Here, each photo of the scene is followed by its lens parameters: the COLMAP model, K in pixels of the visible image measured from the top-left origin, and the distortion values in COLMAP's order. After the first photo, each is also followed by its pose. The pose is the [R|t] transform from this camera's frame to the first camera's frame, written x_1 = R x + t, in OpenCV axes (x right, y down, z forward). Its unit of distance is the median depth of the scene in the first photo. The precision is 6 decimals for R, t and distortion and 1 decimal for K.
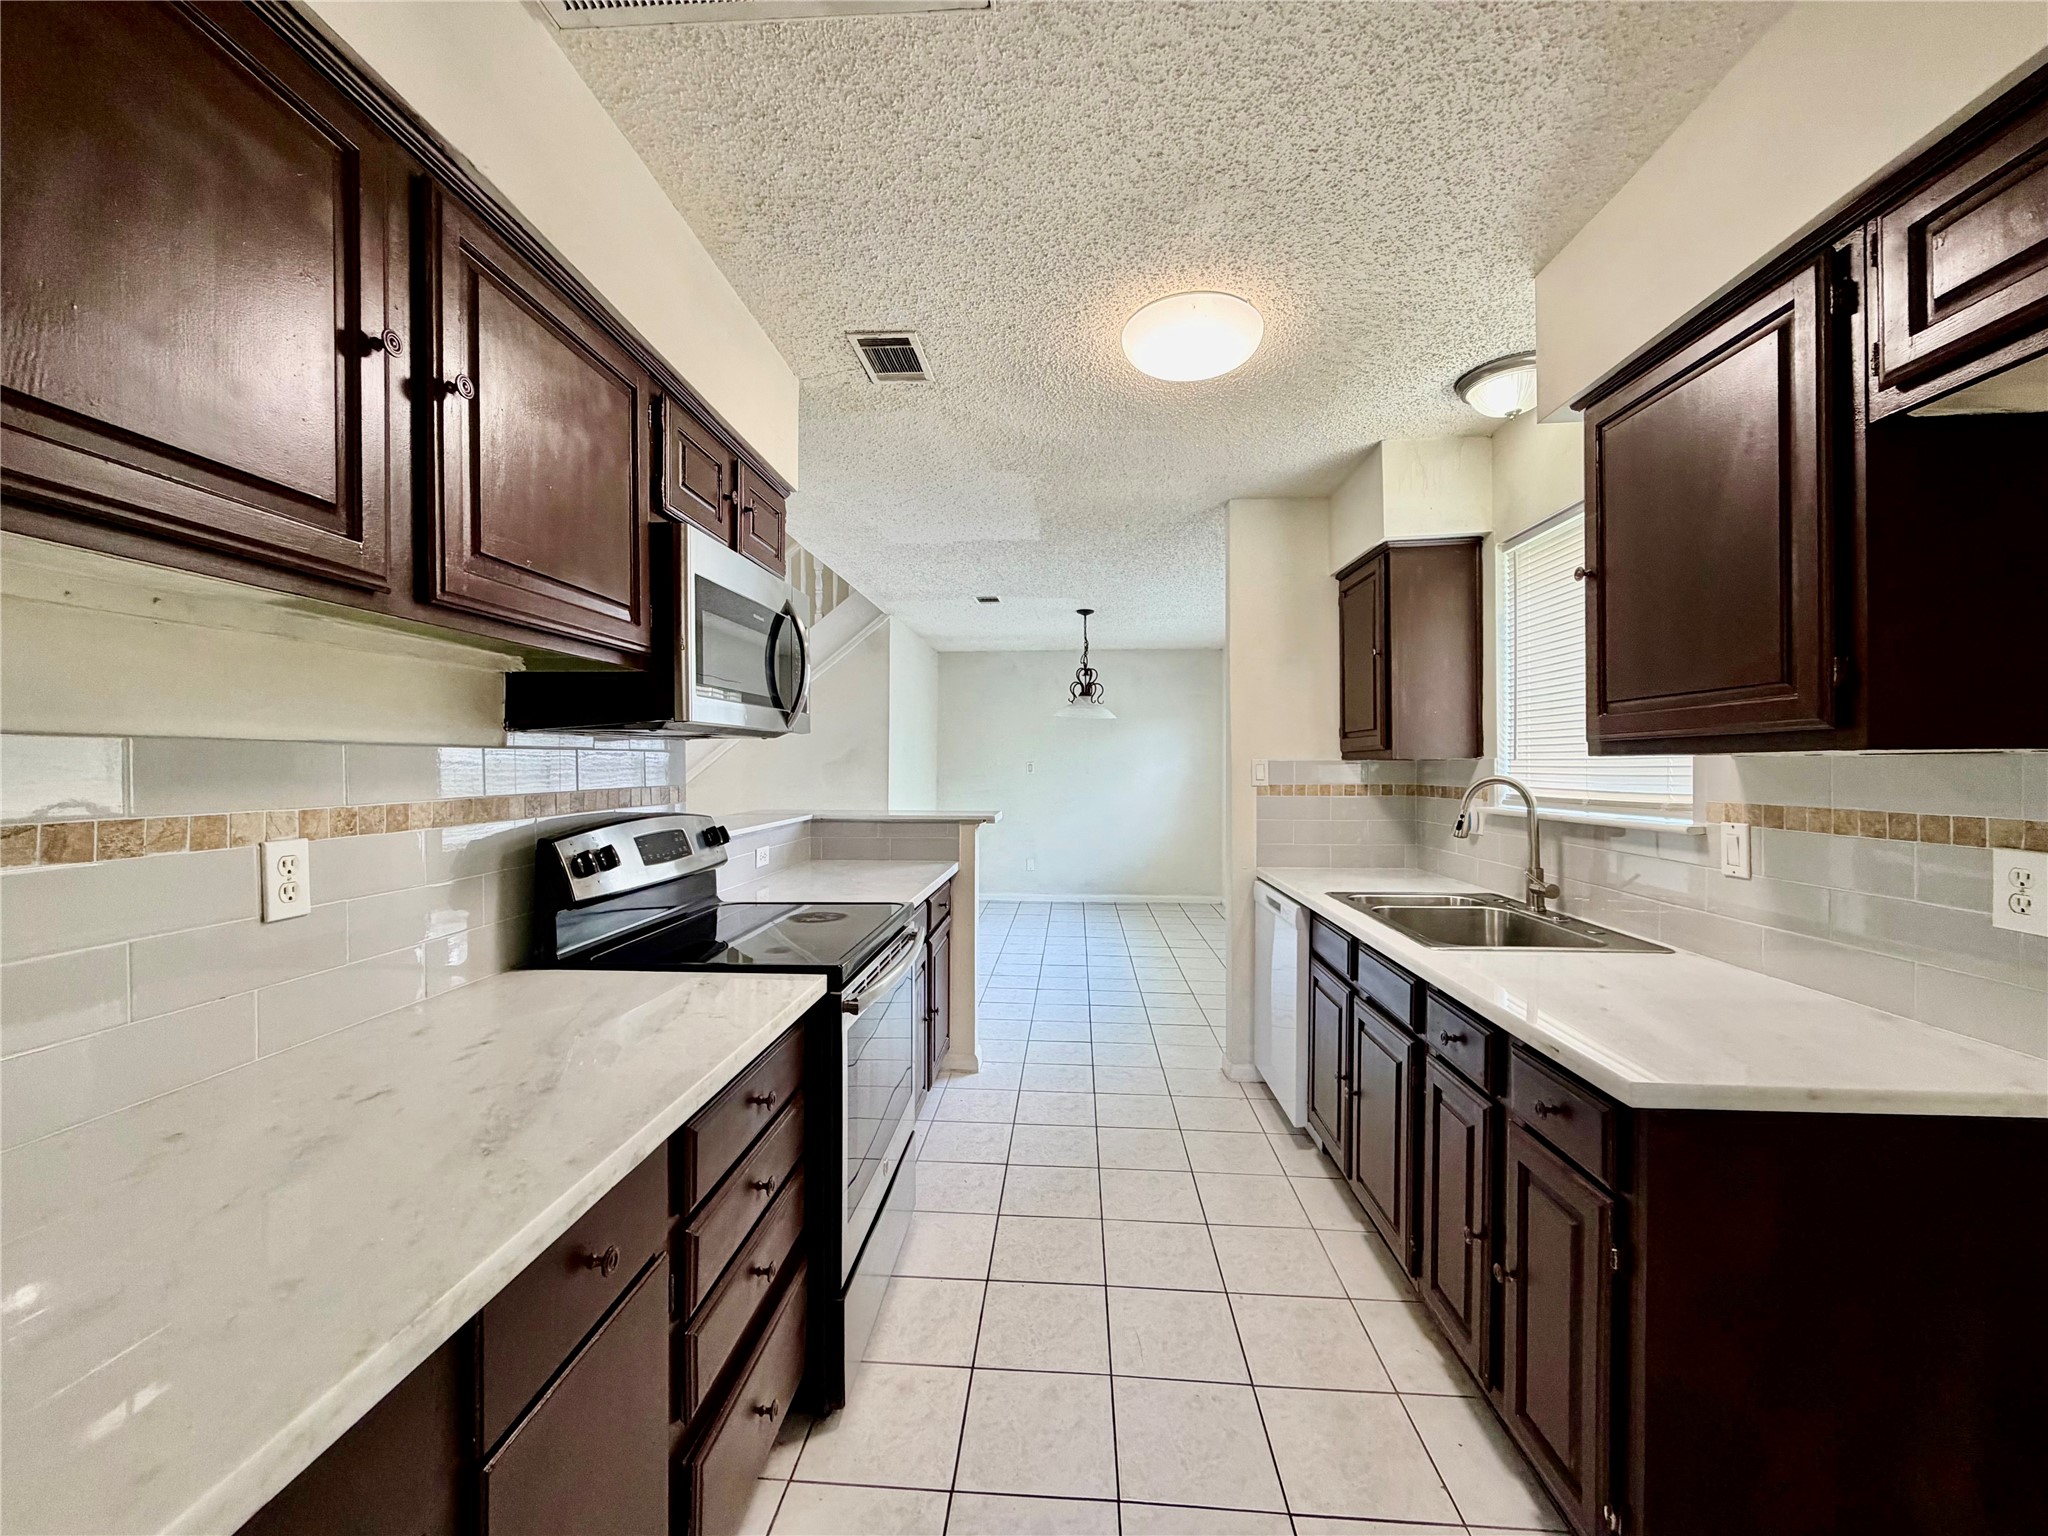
lens RADIAL K [[815.5, 0, 1022.8], [0, 815.5, 767.7], [0, 0, 1]] dist [-0.000580, 0.000437]
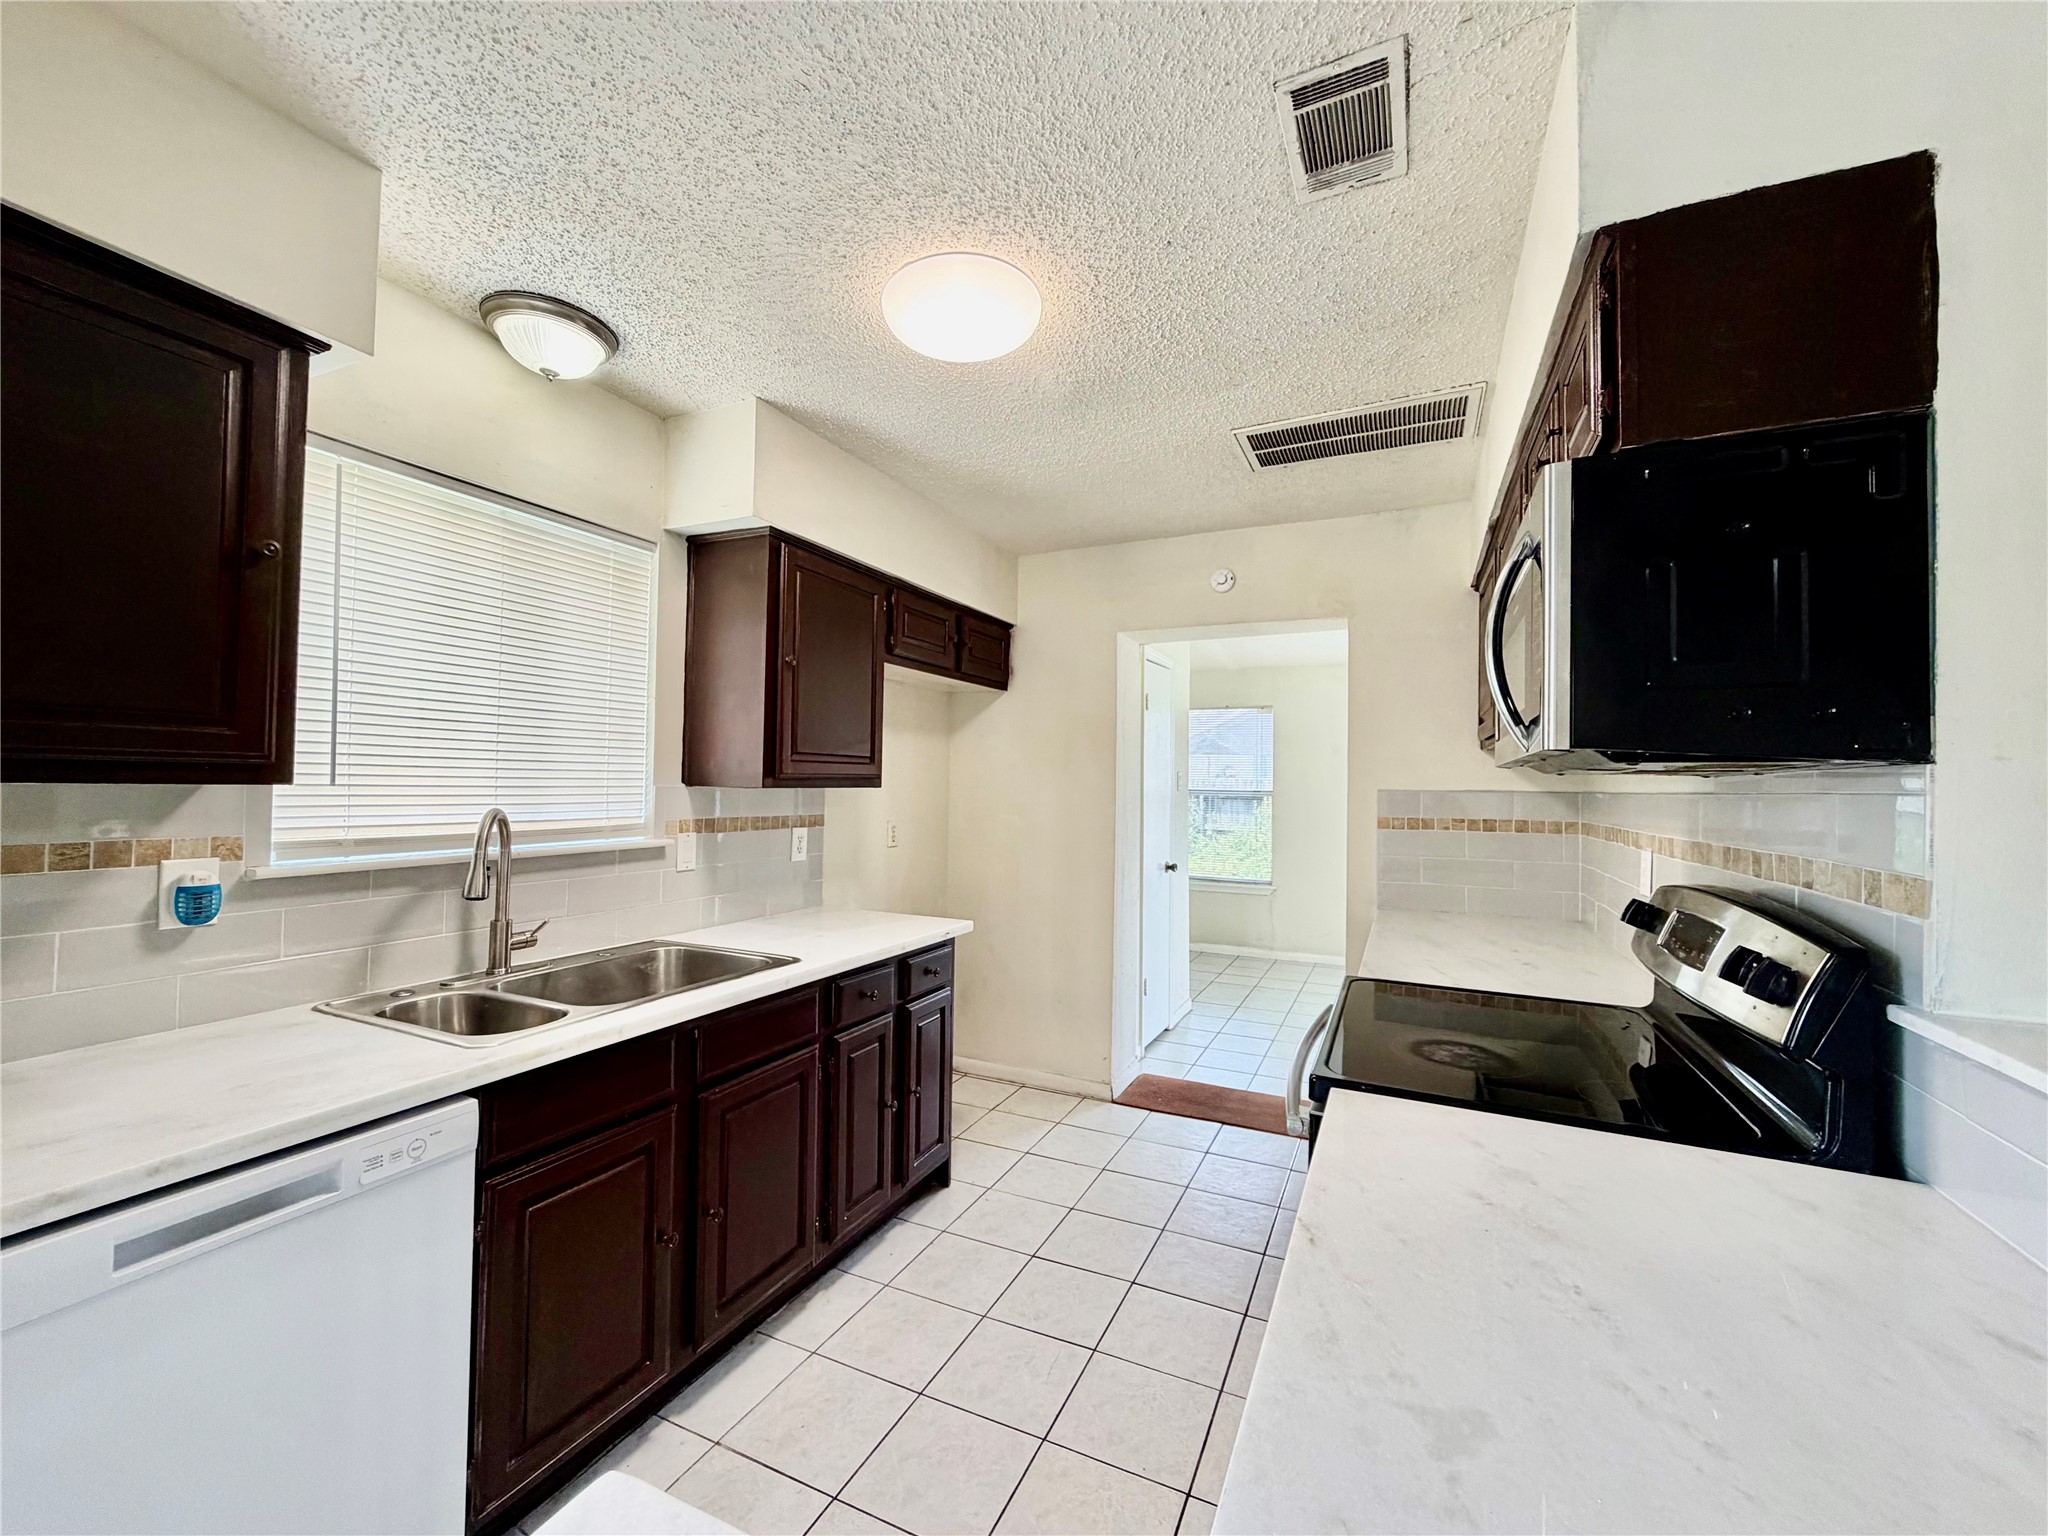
lens RADIAL K [[830.2, 0, 1033.3], [0, 830.2, 745.8], [0, 0, 1]] dist [0.025393, 0.000163]
pose [[-0.931811, 0.007151, 0.362872, -0.208941], [-0.010152, 0.998901, -0.045754, -0.023024], [-0.362801, -0.046318, -0.930715, 2.108748]]
